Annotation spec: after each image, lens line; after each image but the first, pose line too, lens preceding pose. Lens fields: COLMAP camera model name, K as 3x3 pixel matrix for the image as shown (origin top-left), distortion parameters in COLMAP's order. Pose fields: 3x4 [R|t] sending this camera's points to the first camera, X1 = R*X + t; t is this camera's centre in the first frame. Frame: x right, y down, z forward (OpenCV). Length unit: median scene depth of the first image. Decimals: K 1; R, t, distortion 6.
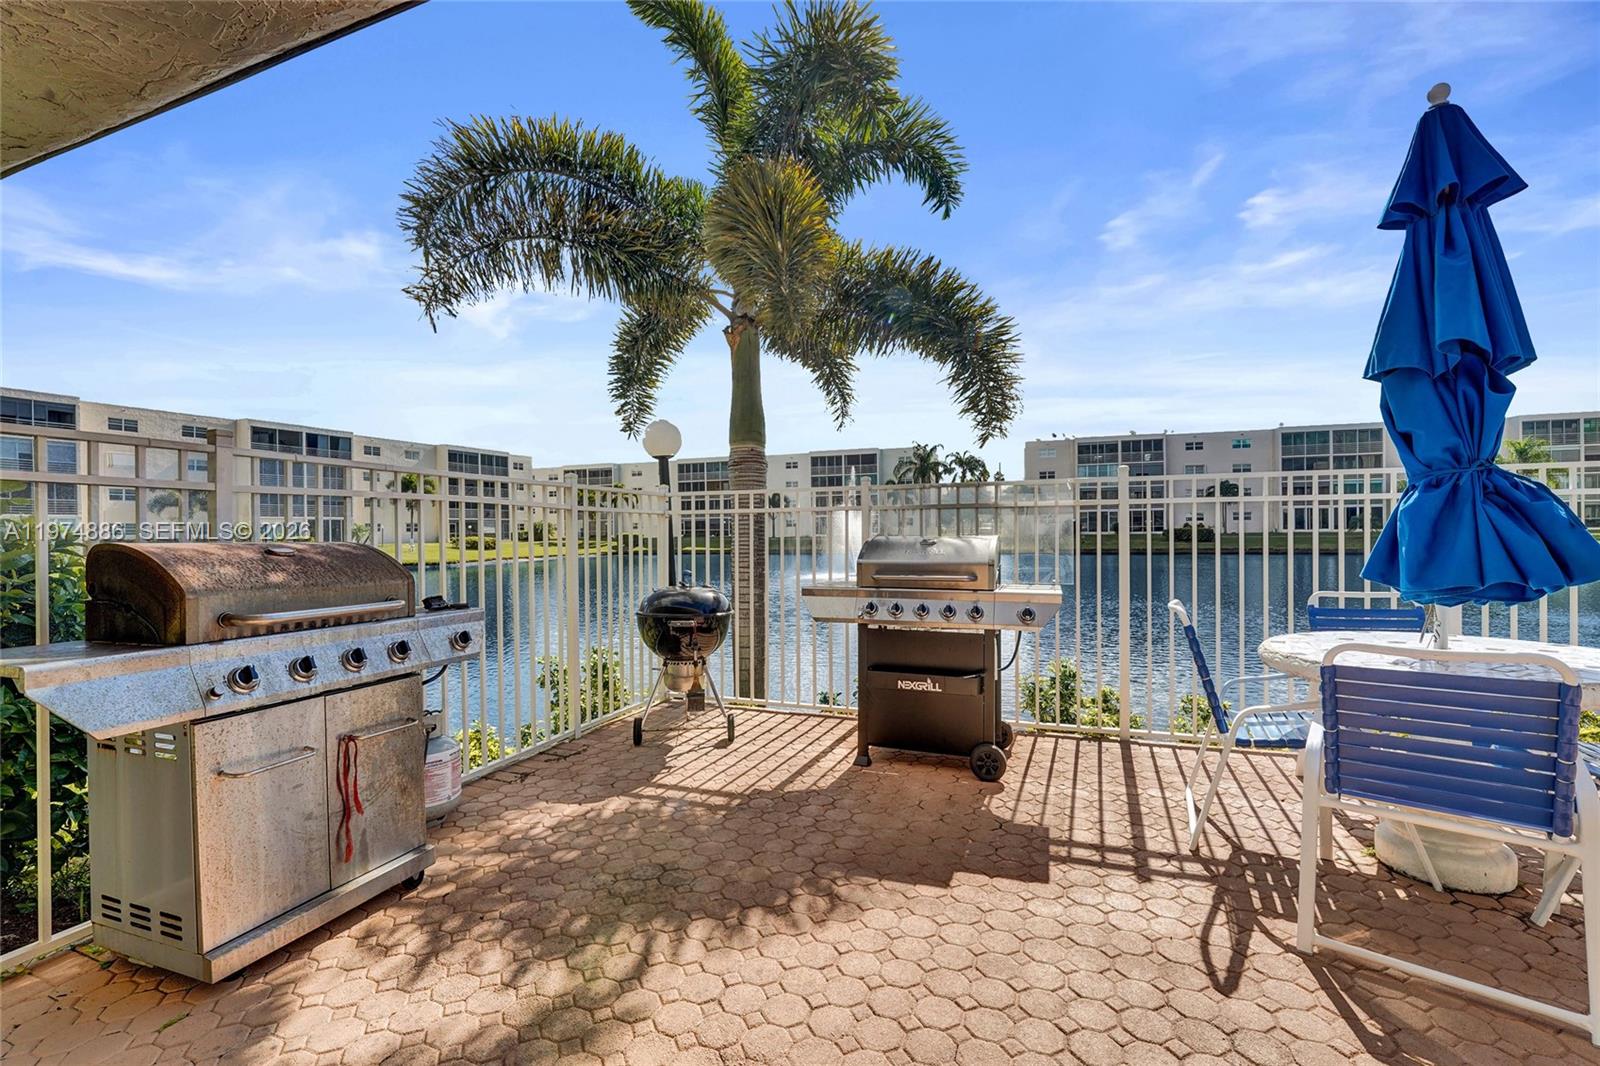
lens RADIAL K [[679.9, 0, 800.6], [0, 679.9, 526.3], [0, 0, 1]] dist [-0.025567, 0.000756]
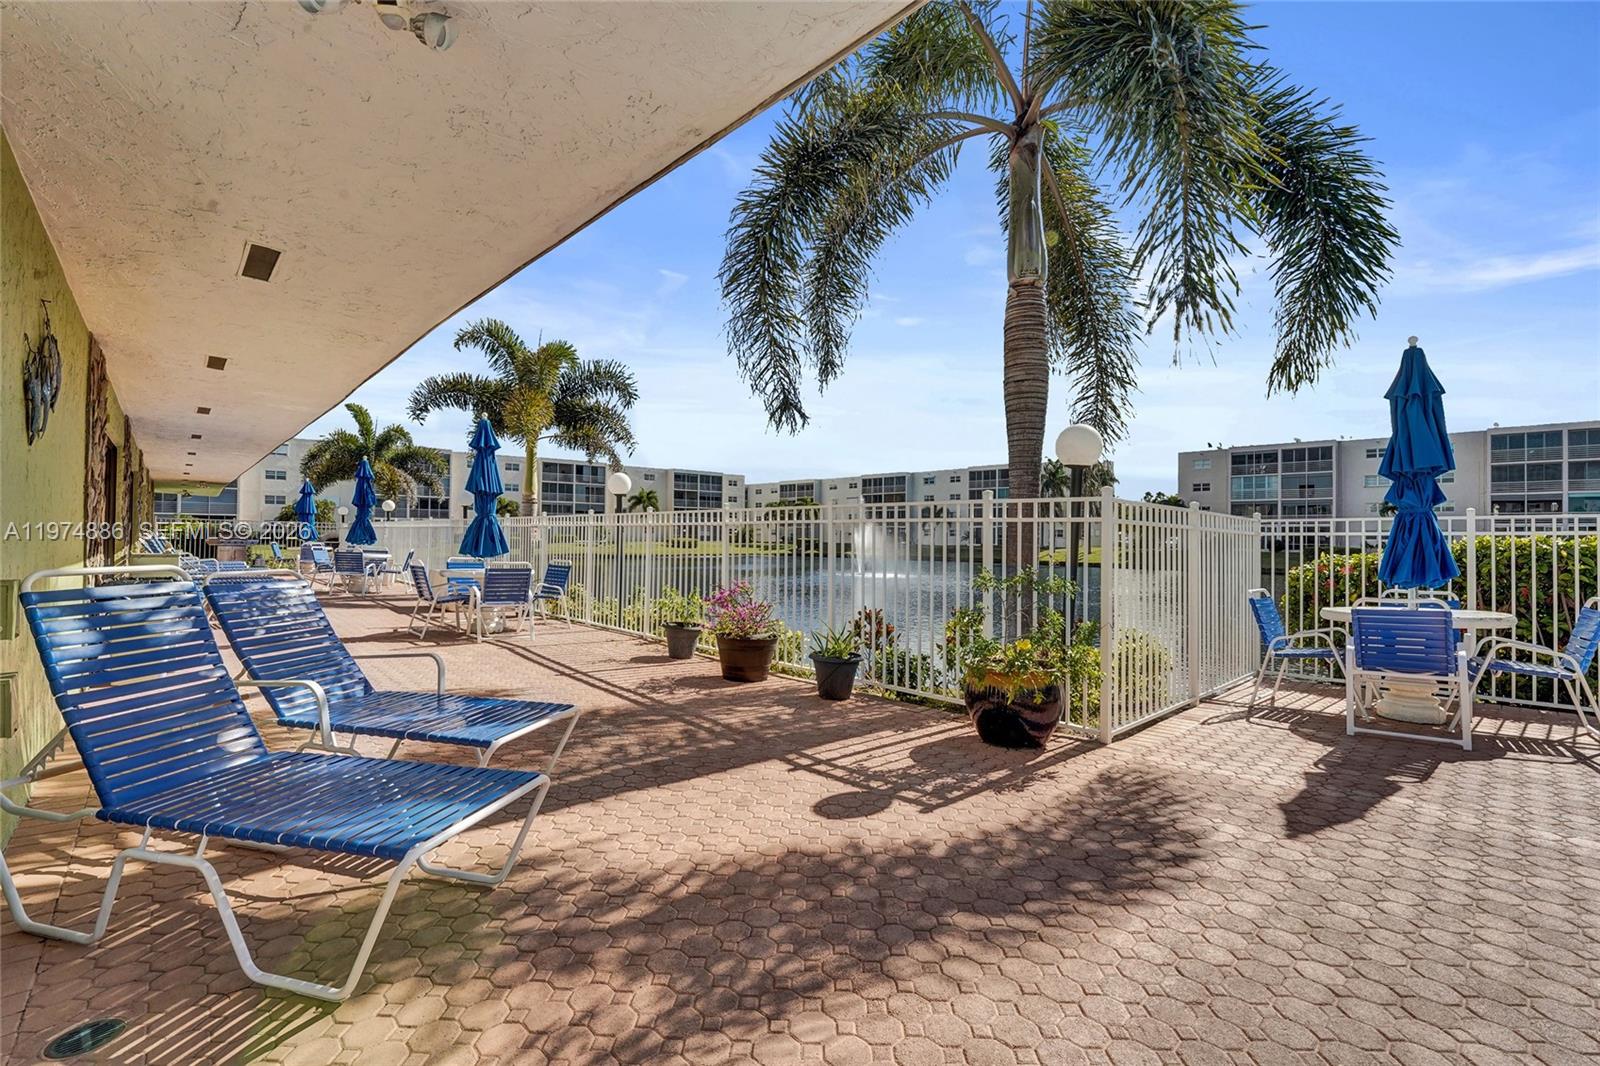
lens RADIAL K [[679.9, 0, 795.6], [0, 679.9, 529.2], [0, 0, 1]] dist [-0.025567, 0.000756]
pose [[0.897429, 0.017637, -0.440806, 0.262031], [-0.020128, 0.999797, -0.000974, -0.004756], [0.440700, 0.009747, 0.897602, -0.086447]]
